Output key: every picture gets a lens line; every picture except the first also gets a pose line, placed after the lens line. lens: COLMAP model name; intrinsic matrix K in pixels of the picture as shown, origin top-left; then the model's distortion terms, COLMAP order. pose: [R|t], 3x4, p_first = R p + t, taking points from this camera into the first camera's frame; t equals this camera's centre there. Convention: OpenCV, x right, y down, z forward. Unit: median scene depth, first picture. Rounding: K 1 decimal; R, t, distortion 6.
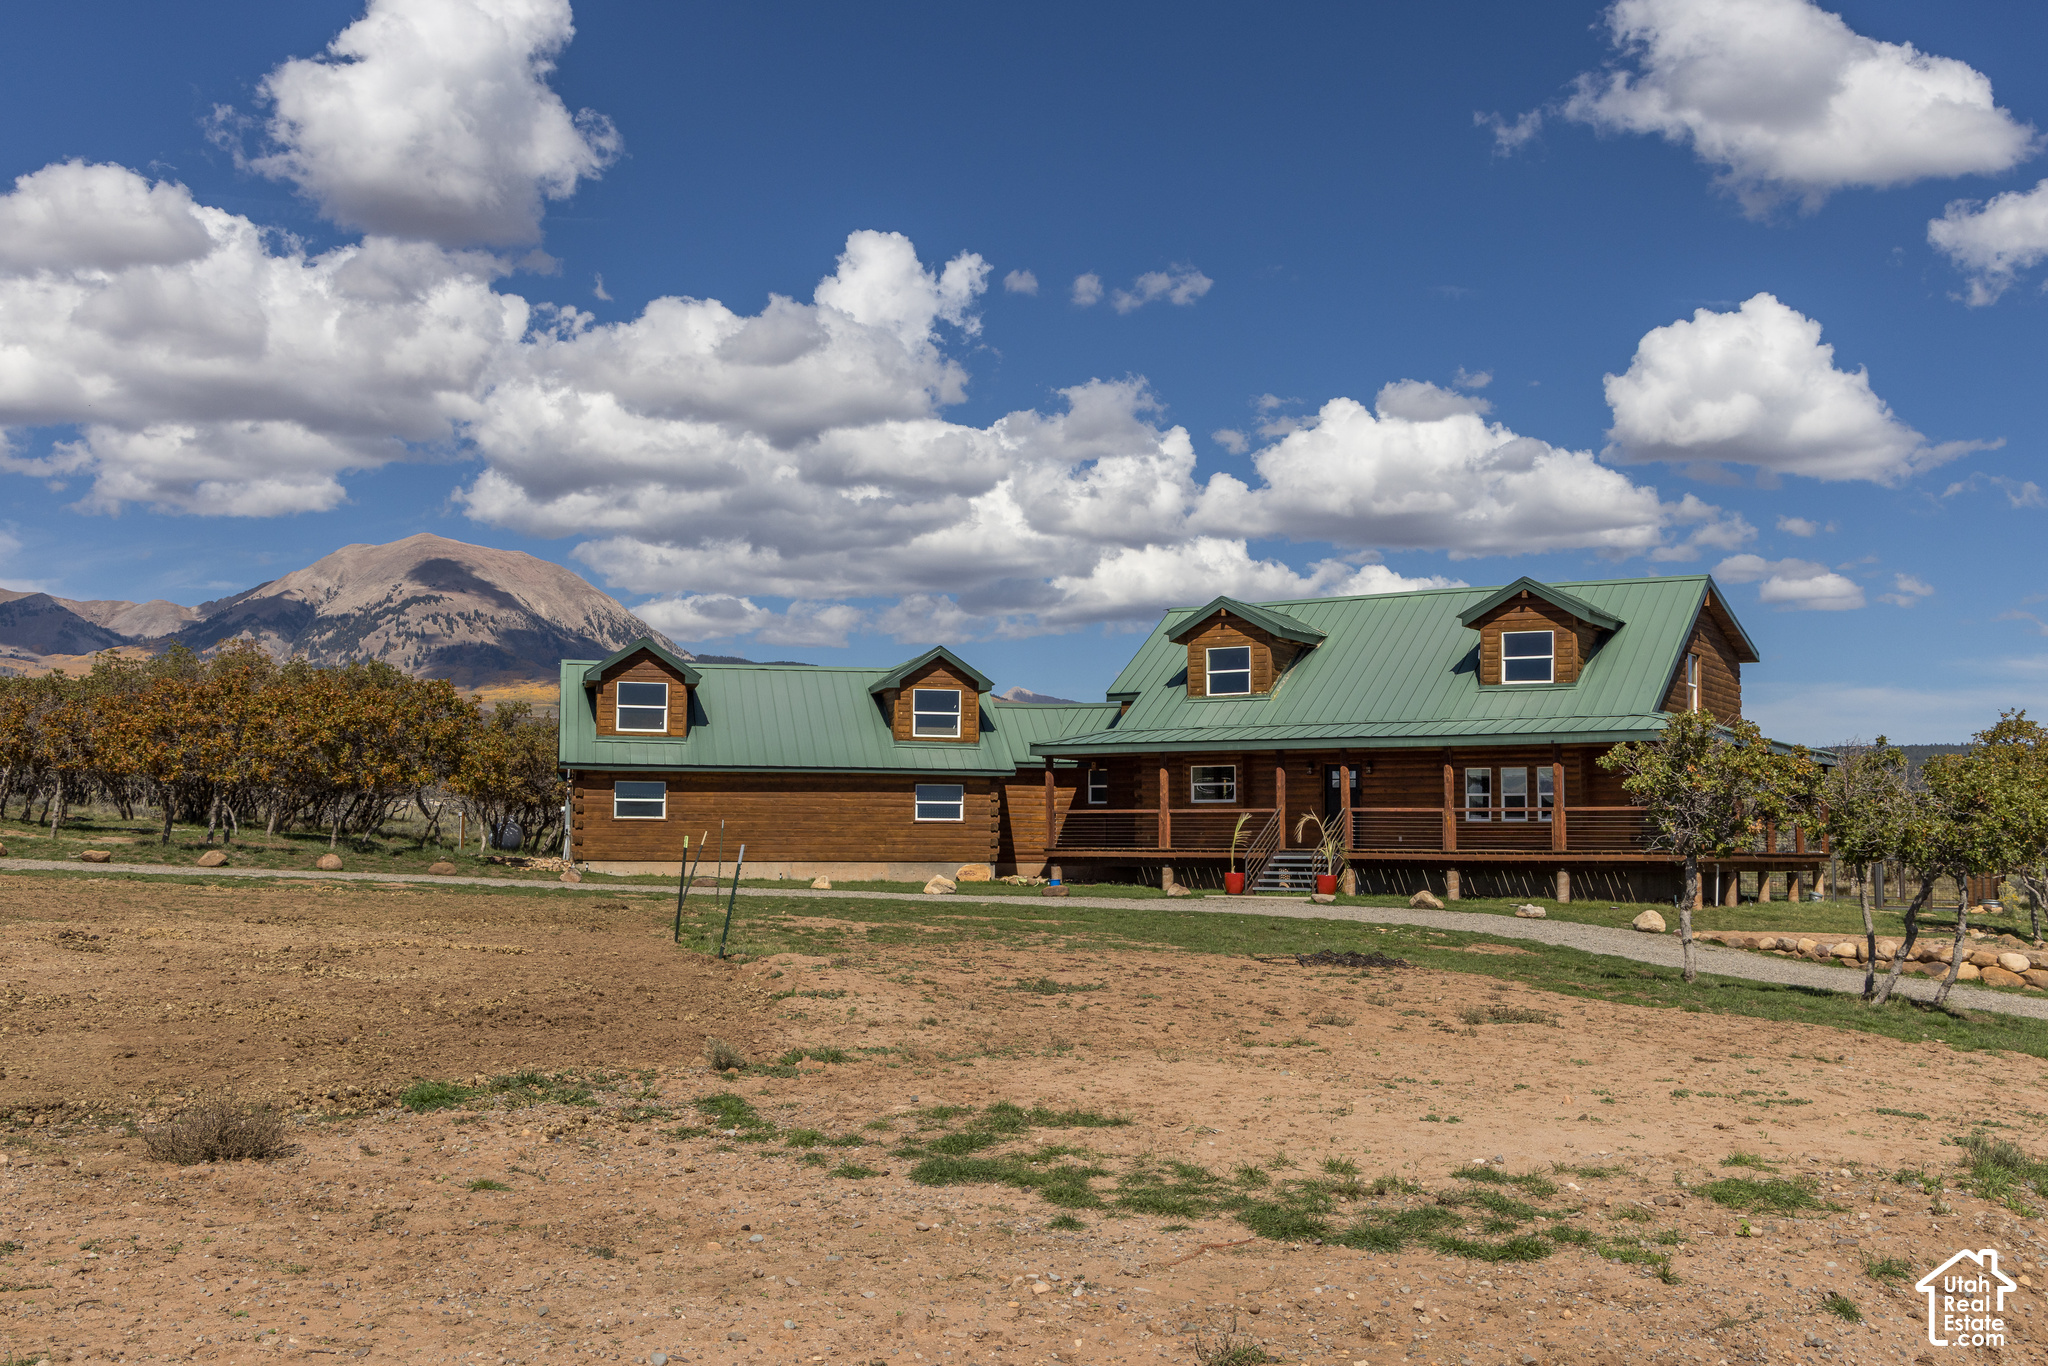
lens RADIAL K [[1956.7, 0, 1016.5], [0, 1956.7, 688.8], [0, 0, 1]] dist [0.004769, -0.001586]
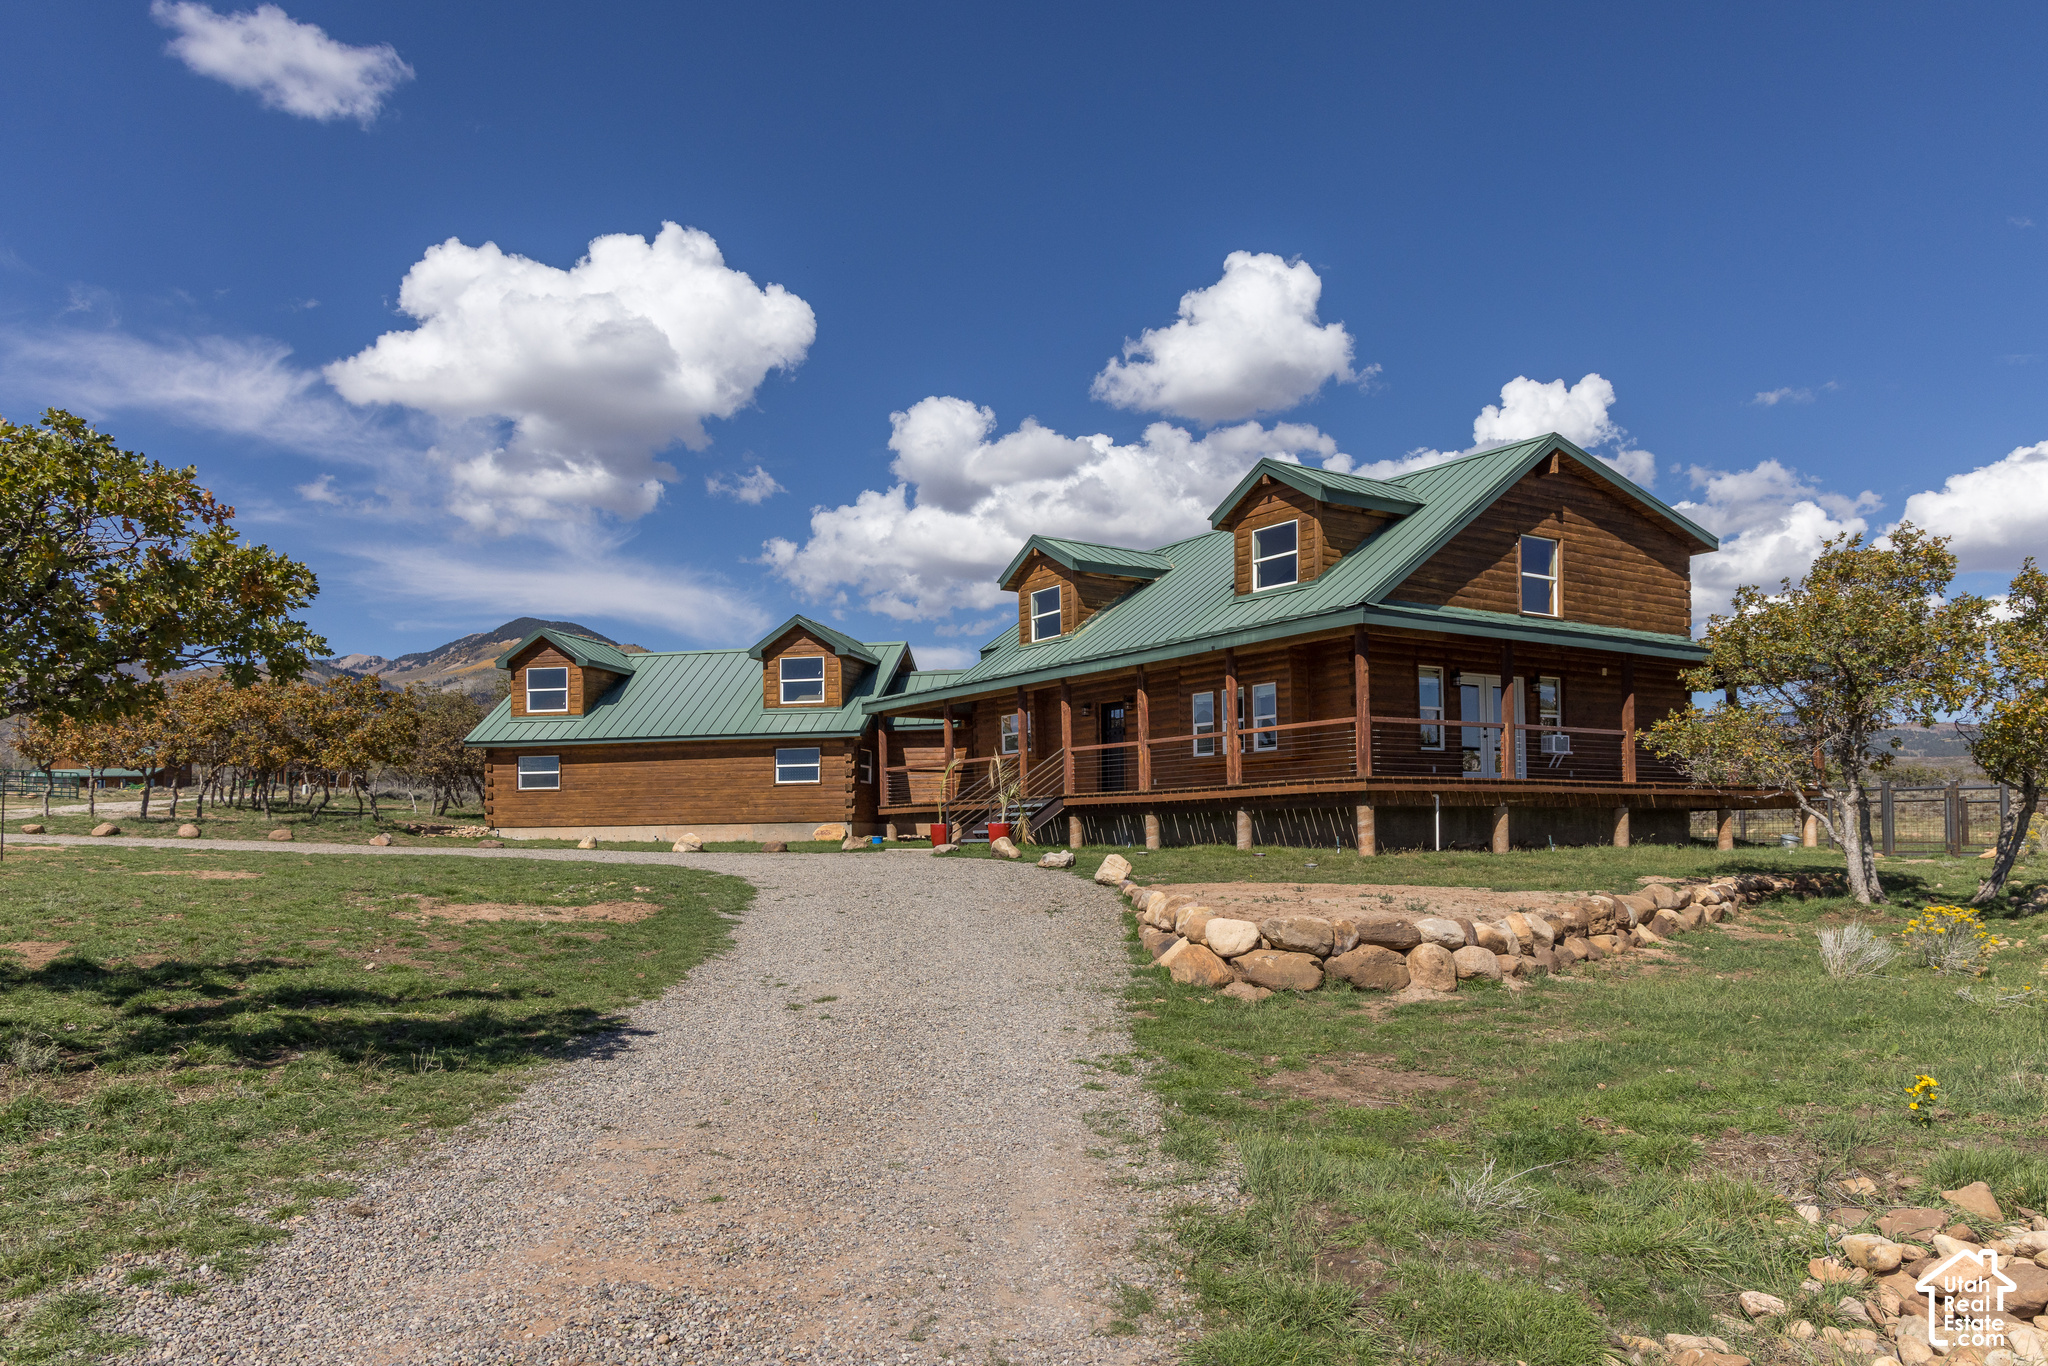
lens RADIAL K [[1338.0, 0, 1023.2], [0, 1338.0, 740.8], [0, 0, 1]] dist [0.005787, 0.001410]
pose [[0.910654, -0.048475, -0.410315, 0.370305], [0.052839, 0.998603, -0.000704, 0.053350], [0.409776, -0.021040, 0.911943, 0.414291]]
